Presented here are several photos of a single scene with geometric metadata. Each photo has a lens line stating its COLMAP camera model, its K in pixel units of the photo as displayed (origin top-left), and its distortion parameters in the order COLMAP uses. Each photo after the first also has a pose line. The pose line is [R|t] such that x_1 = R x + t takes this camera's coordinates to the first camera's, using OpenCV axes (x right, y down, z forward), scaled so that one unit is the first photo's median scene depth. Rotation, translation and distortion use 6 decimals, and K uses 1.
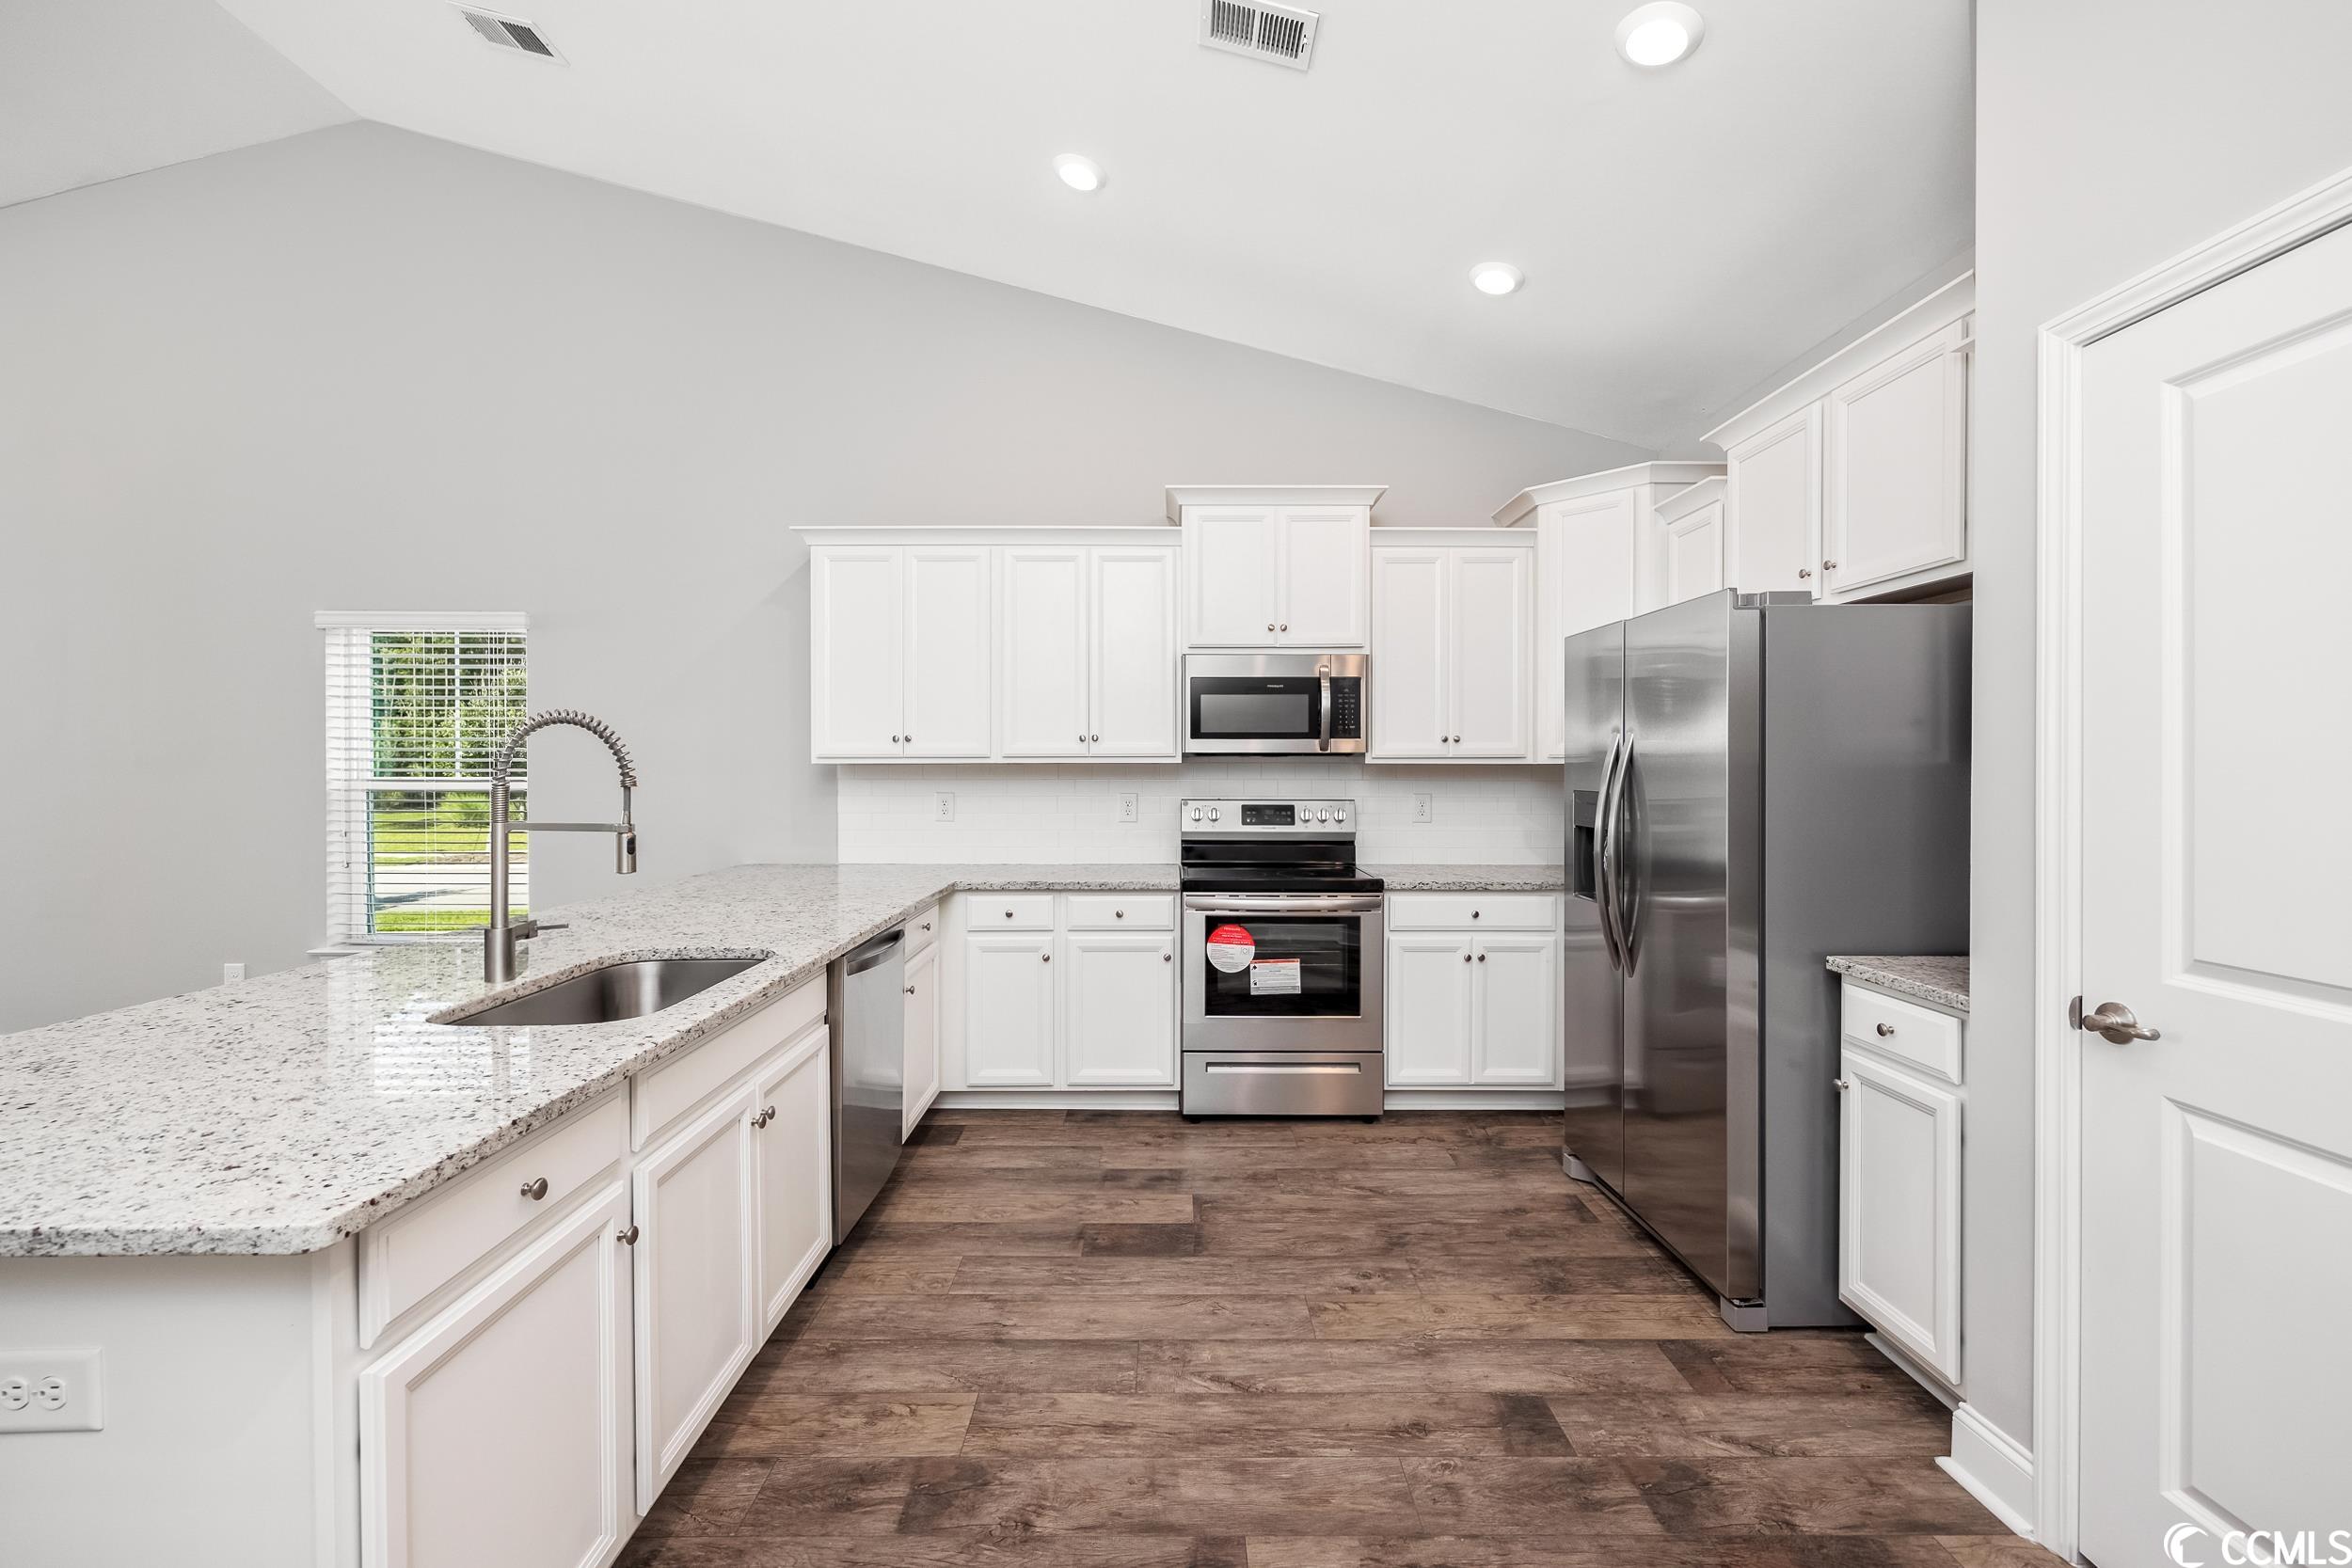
lens RADIAL K [[944.2, 0, 1180.3], [0, 944.2, 777.3], [0, 0, 1]] dist [-0.000188, -0.000185]
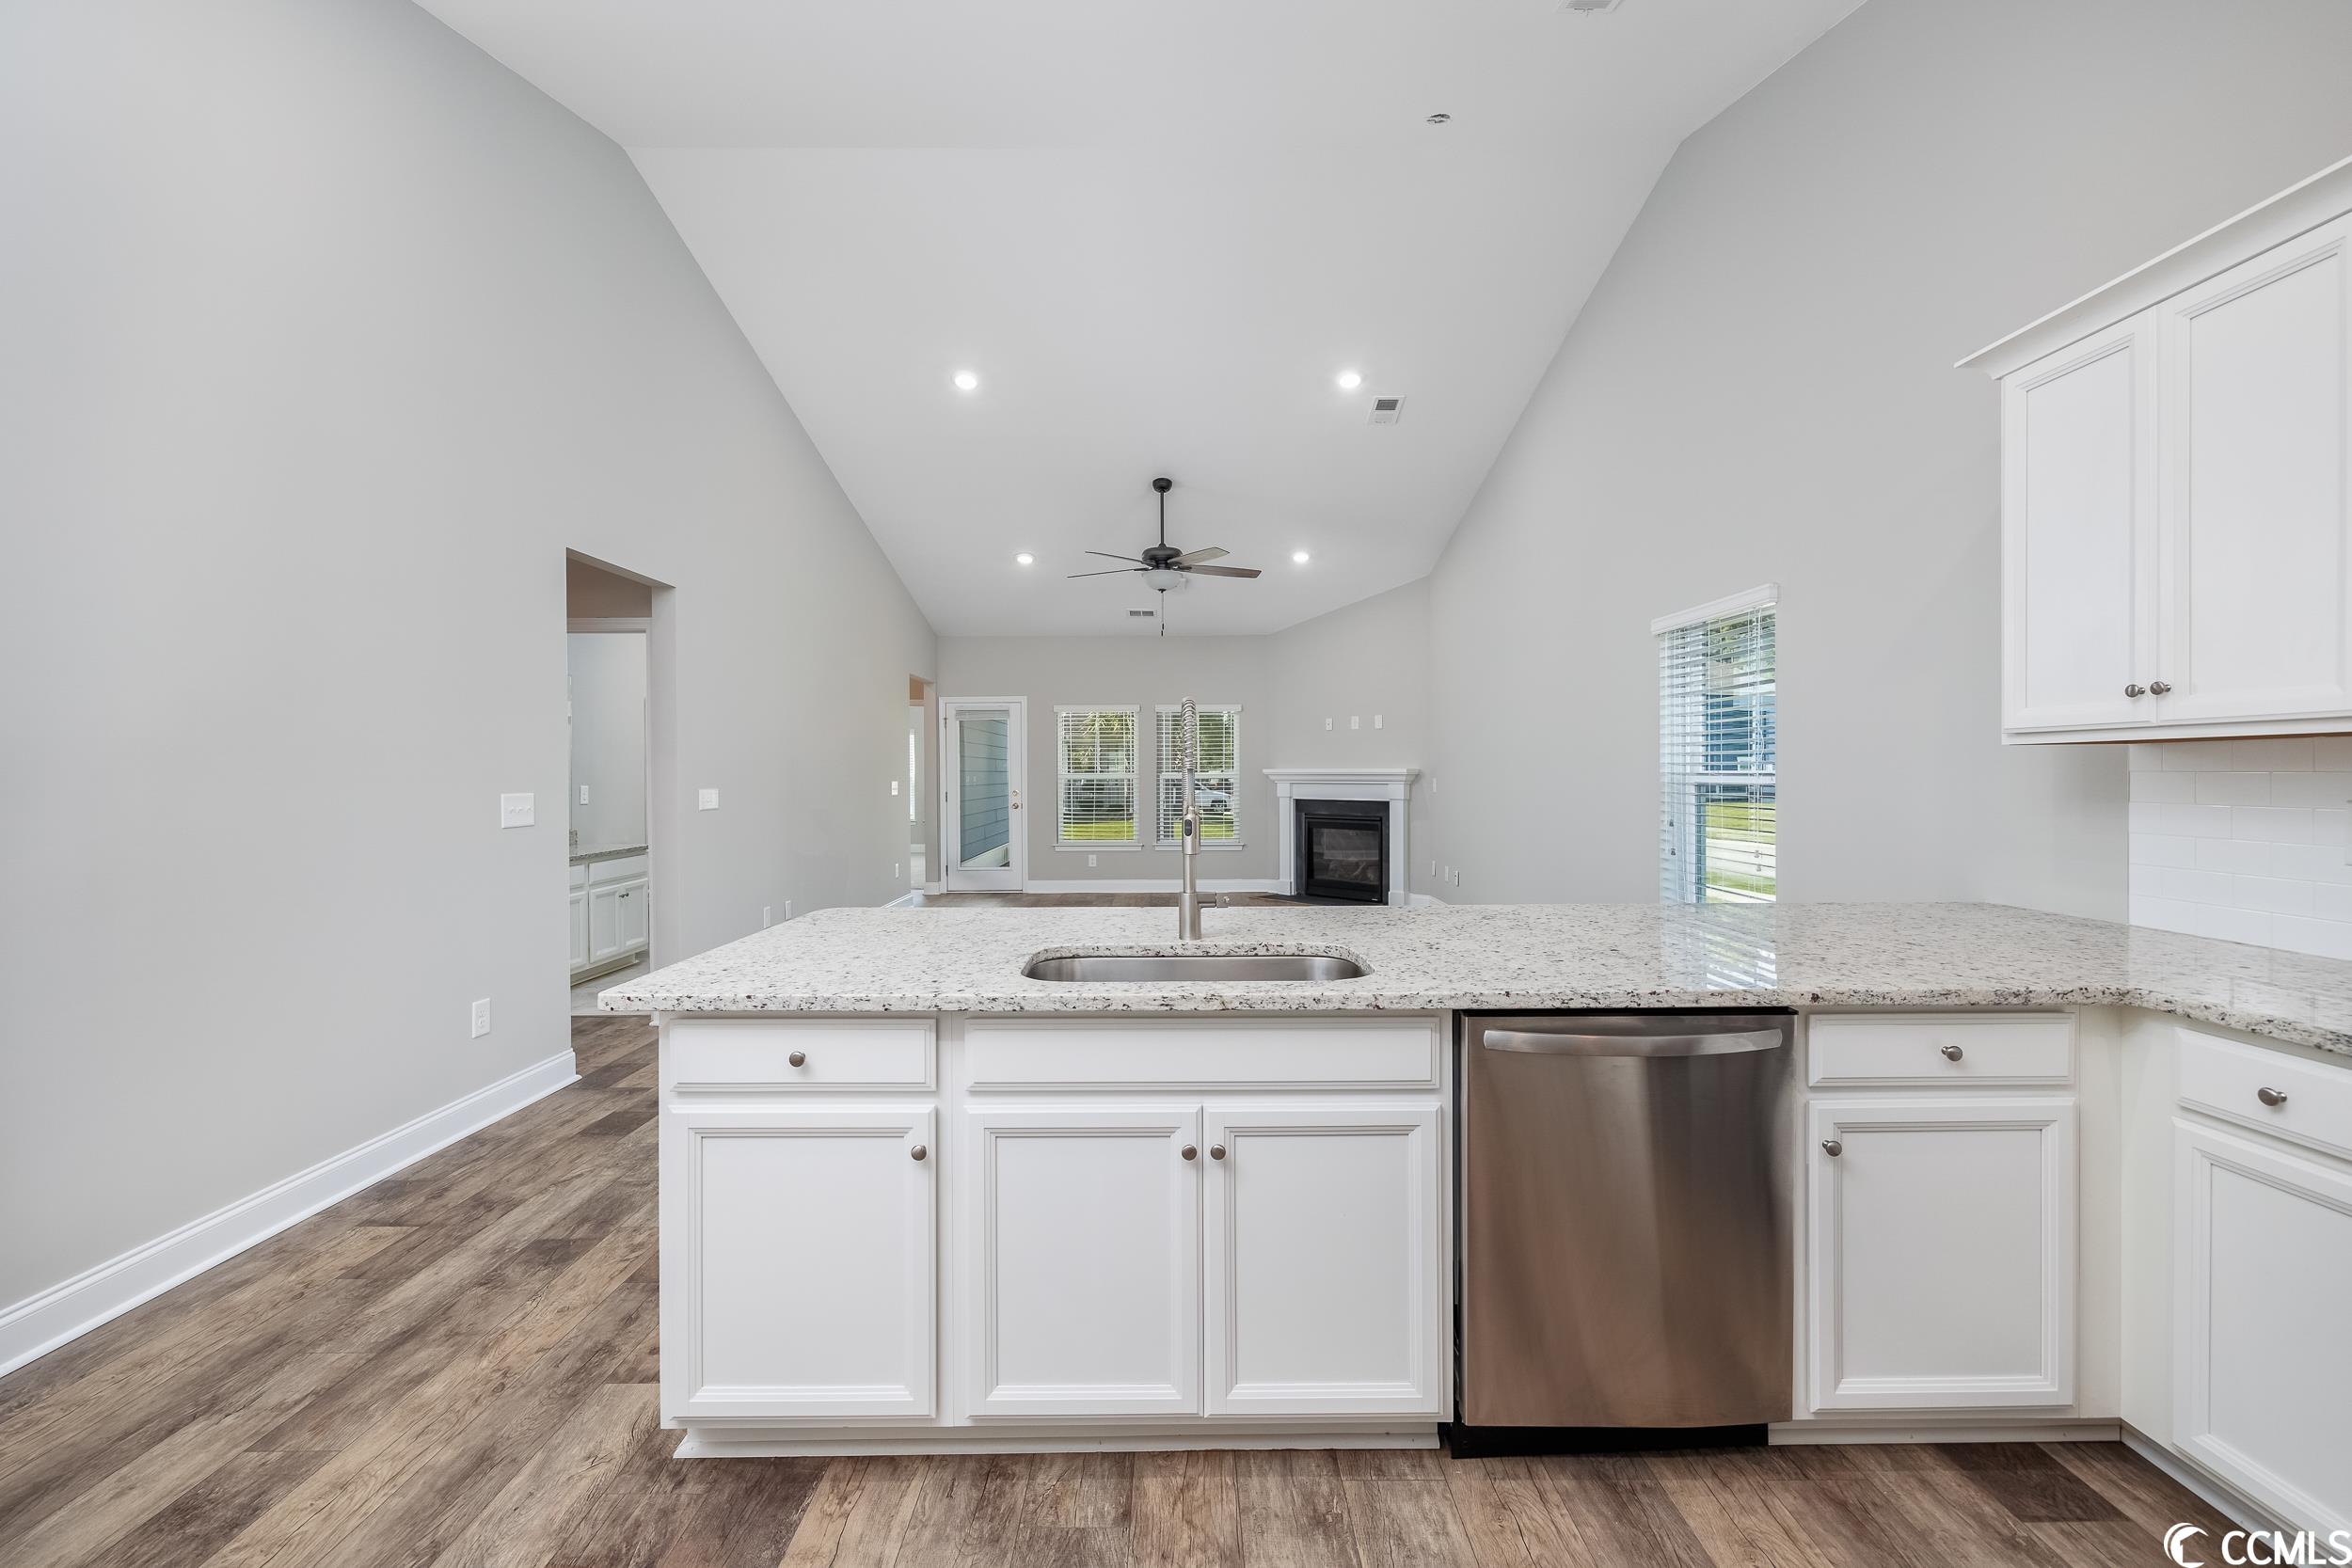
lens RADIAL K [[944.2, 0, 1166.7], [0, 944.2, 776.7], [0, 0, 1]] dist [-0.000188, -0.000185]
pose [[-0.004737, 0.003864, -0.999981, 0.259546], [-0.005528, 0.999977, 0.003890, 0.007787], [0.999973, 0.005547, -0.004715, 0.588065]]
